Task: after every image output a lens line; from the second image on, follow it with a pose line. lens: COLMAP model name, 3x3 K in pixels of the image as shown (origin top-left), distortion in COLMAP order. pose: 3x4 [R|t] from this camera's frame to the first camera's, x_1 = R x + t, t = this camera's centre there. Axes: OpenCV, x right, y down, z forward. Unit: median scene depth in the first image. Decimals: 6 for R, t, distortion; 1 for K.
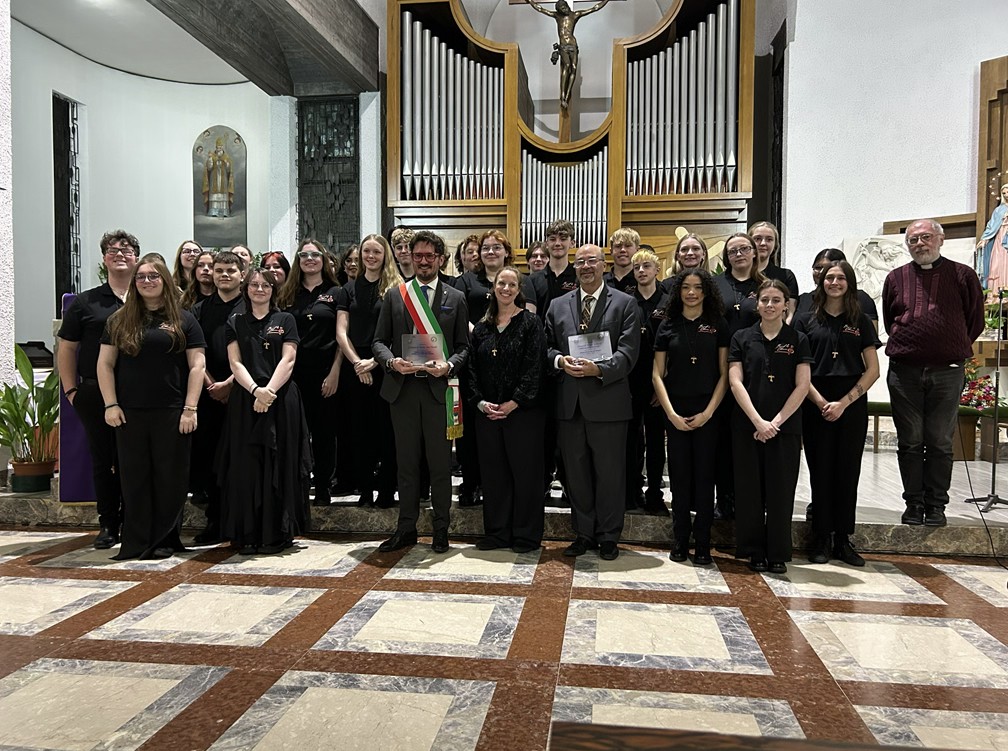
lens RADIAL K [[793.2, 0, 506.8], [0, 793.2, 377.2], [0, 0, 1]] dist [0.035726, -0.025492]
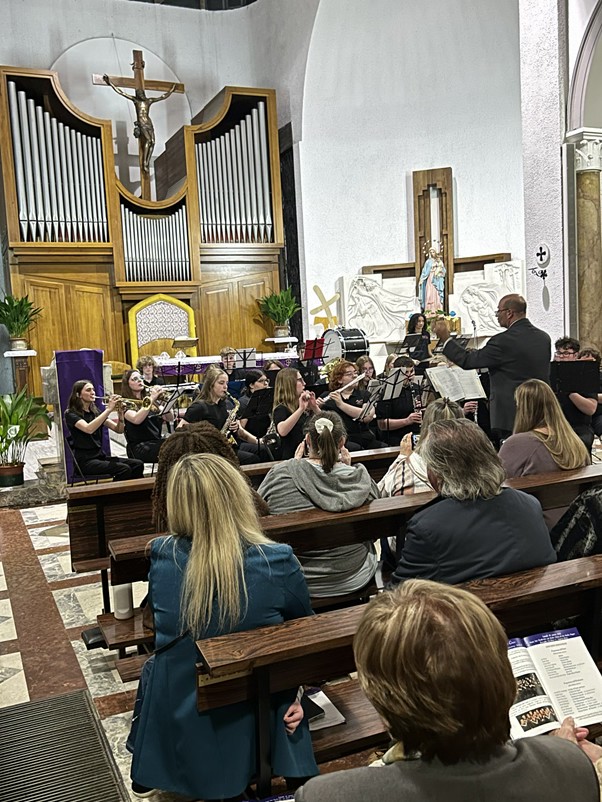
lens RADIAL K [[765.1, 0, 305.3], [0, 765.1, 401.7], [0, 0, 1]] dist [0.018465, 0.000000]
pose [[0.858984, -0.088104, 0.504365, -0.384459], [0.063105, 0.995791, 0.066473, -0.033460], [-0.508099, -0.025271, 0.860928, -0.228754]]
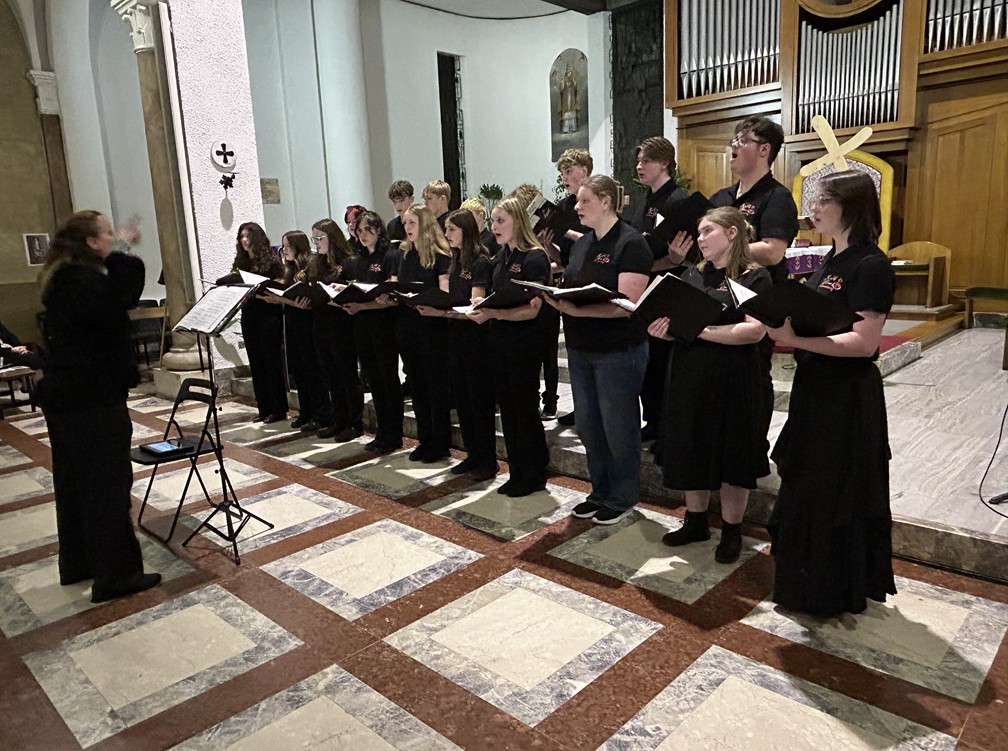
lens RADIAL K [[713.4, 0, 498.7], [0, 713.4, 381.6], [0, 0, 1]] dist [-0.001099, -0.005072]
pose [[0.800758, 0.074760, -0.594305, 0.262245], [0.031702, 0.985500, 0.166685, -0.028856], [0.598149, -0.152315, 0.786777, 0.095451]]
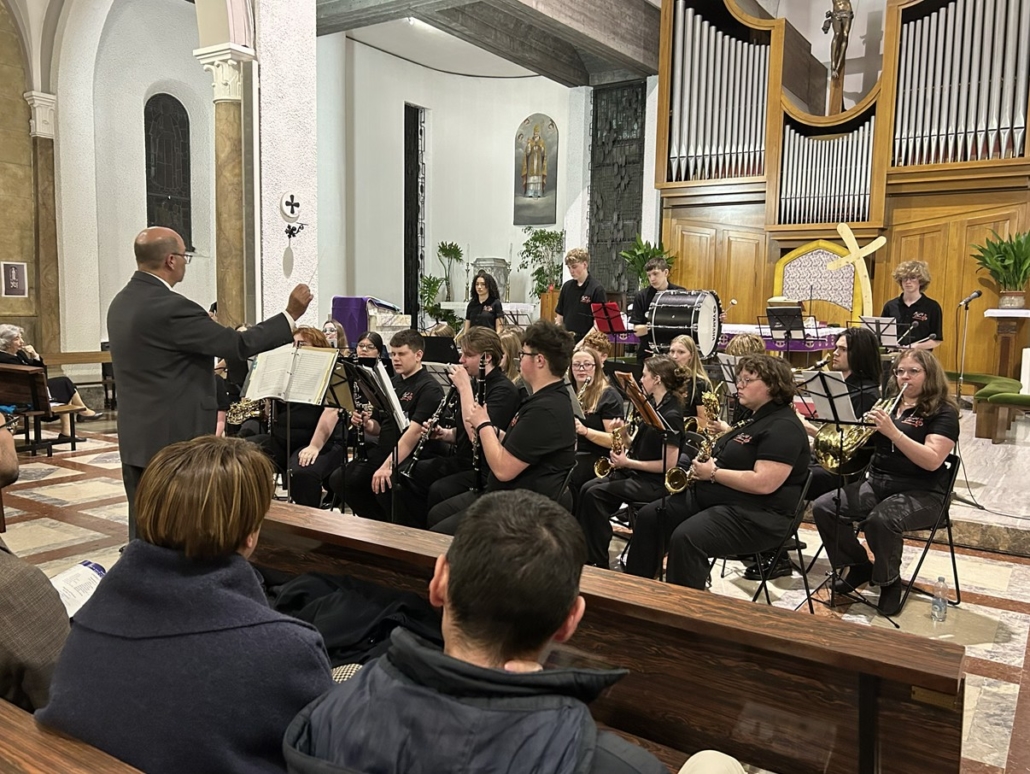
lens RADIAL K [[856.0, 0, 523.8], [0, 856.0, 377.8], [0, 0, 1]] dist [0.053150, -0.061543]
pose [[0.899627, 0.051378, -0.433626, 0.215377], [-0.028020, 0.997799, 0.060092, -0.025935], [0.435759, -0.041910, 0.899087, -0.135078]]
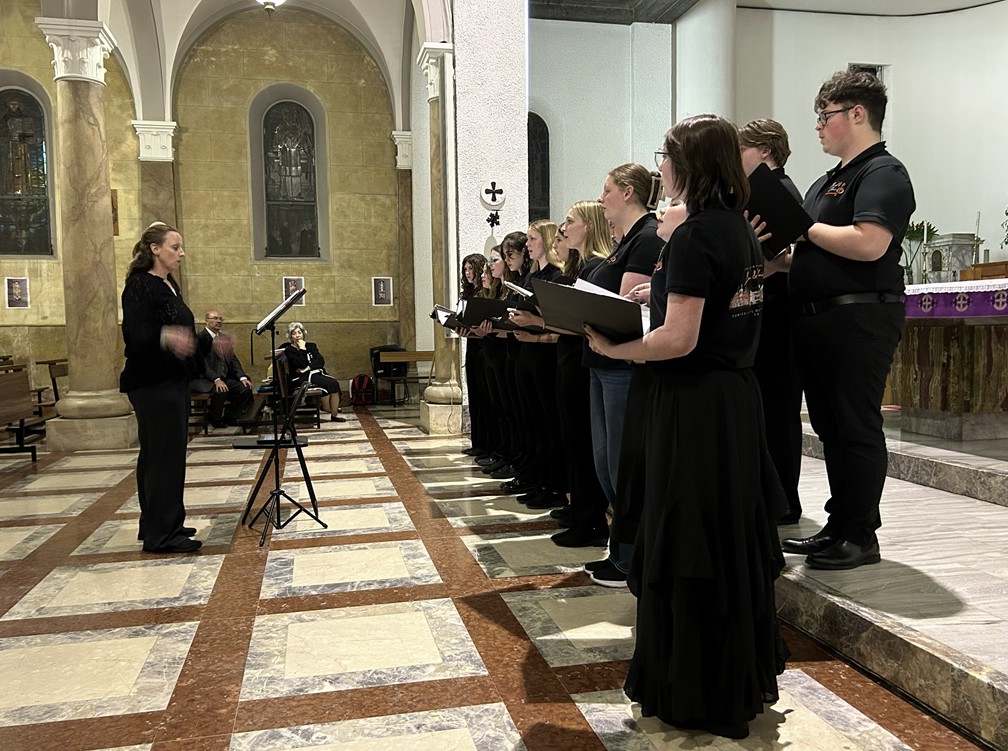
lens RADIAL K [[837.7, 0, 492.3], [0, 837.7, 385.9], [0, 0, 1]] dist [0.053150, -0.061543]
pose [[0.330232, 0.055989, -0.942238, 0.386326], [-0.006109, 0.998345, 0.057182, -0.001381], [0.943880, -0.013127, 0.330028, 0.225522]]
